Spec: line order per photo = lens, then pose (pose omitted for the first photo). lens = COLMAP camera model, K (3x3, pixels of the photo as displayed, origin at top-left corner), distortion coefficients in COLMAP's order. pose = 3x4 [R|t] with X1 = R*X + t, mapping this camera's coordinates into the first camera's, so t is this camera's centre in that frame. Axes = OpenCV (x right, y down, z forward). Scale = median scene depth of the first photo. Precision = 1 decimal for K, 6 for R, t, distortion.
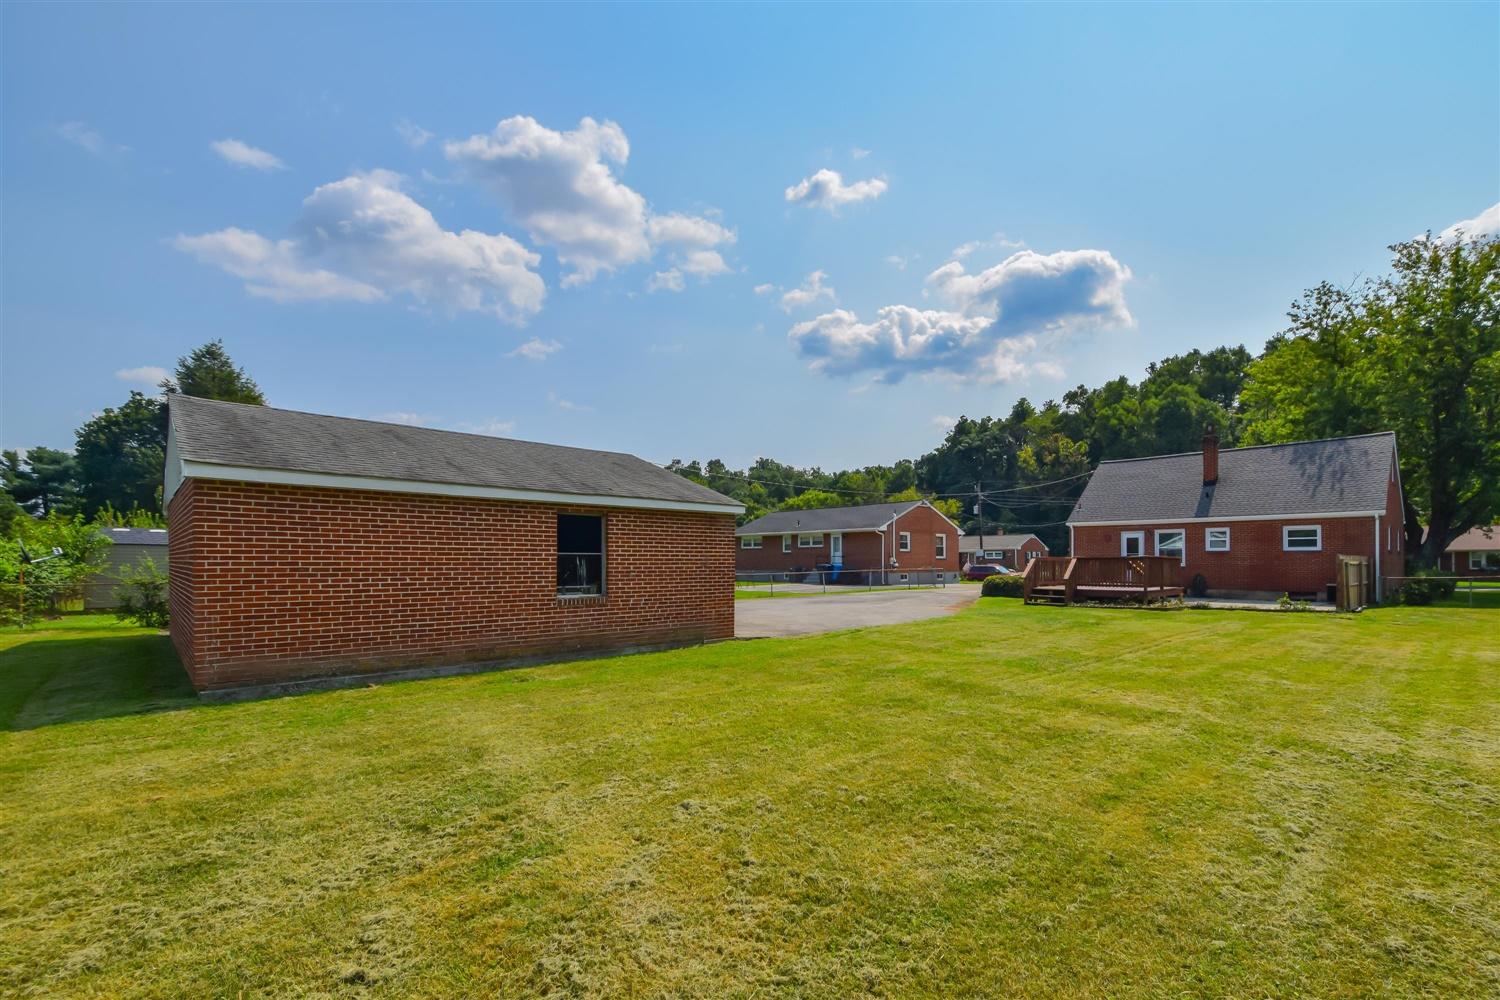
lens RADIAL K [[658.9, 0, 763.0], [0, 658.9, 517.0], [0, 0, 1]] dist [0.015412, -0.016729]
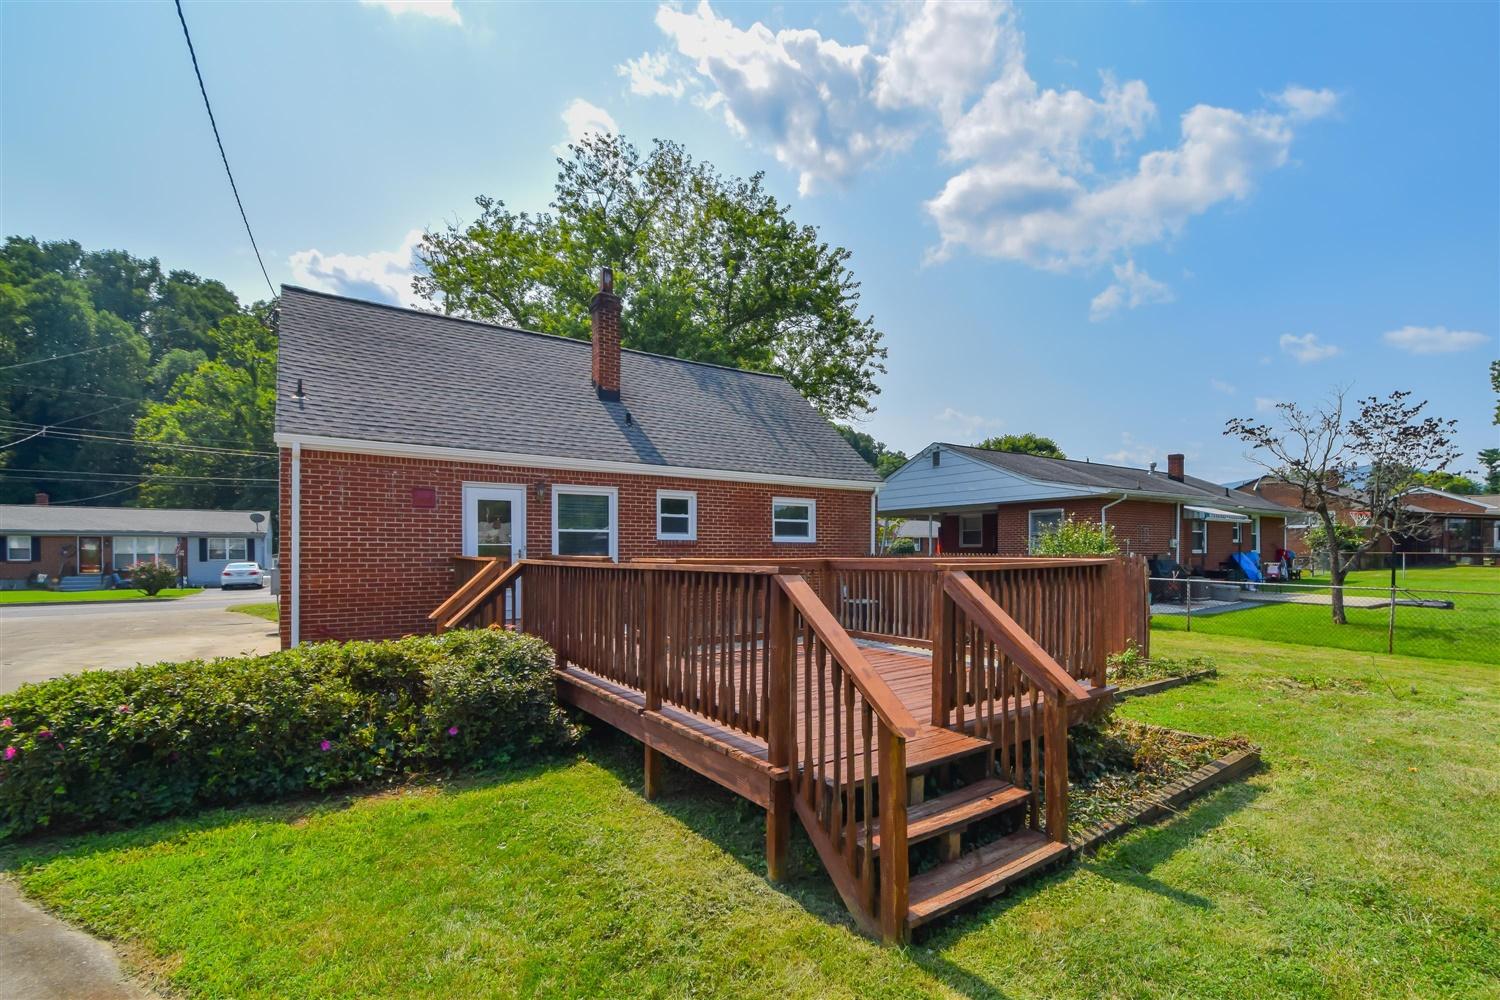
lens RADIAL K [[658.9, 0, 763.0], [0, 658.9, 517.0], [0, 0, 1]] dist [0.015412, -0.016729]
pose [[0.085701, 0.048035, 0.995162, 0.215986], [-0.065288, 0.996961, -0.042500, 0.046722], [-0.994179, -0.061330, 0.088576, 0.832463]]
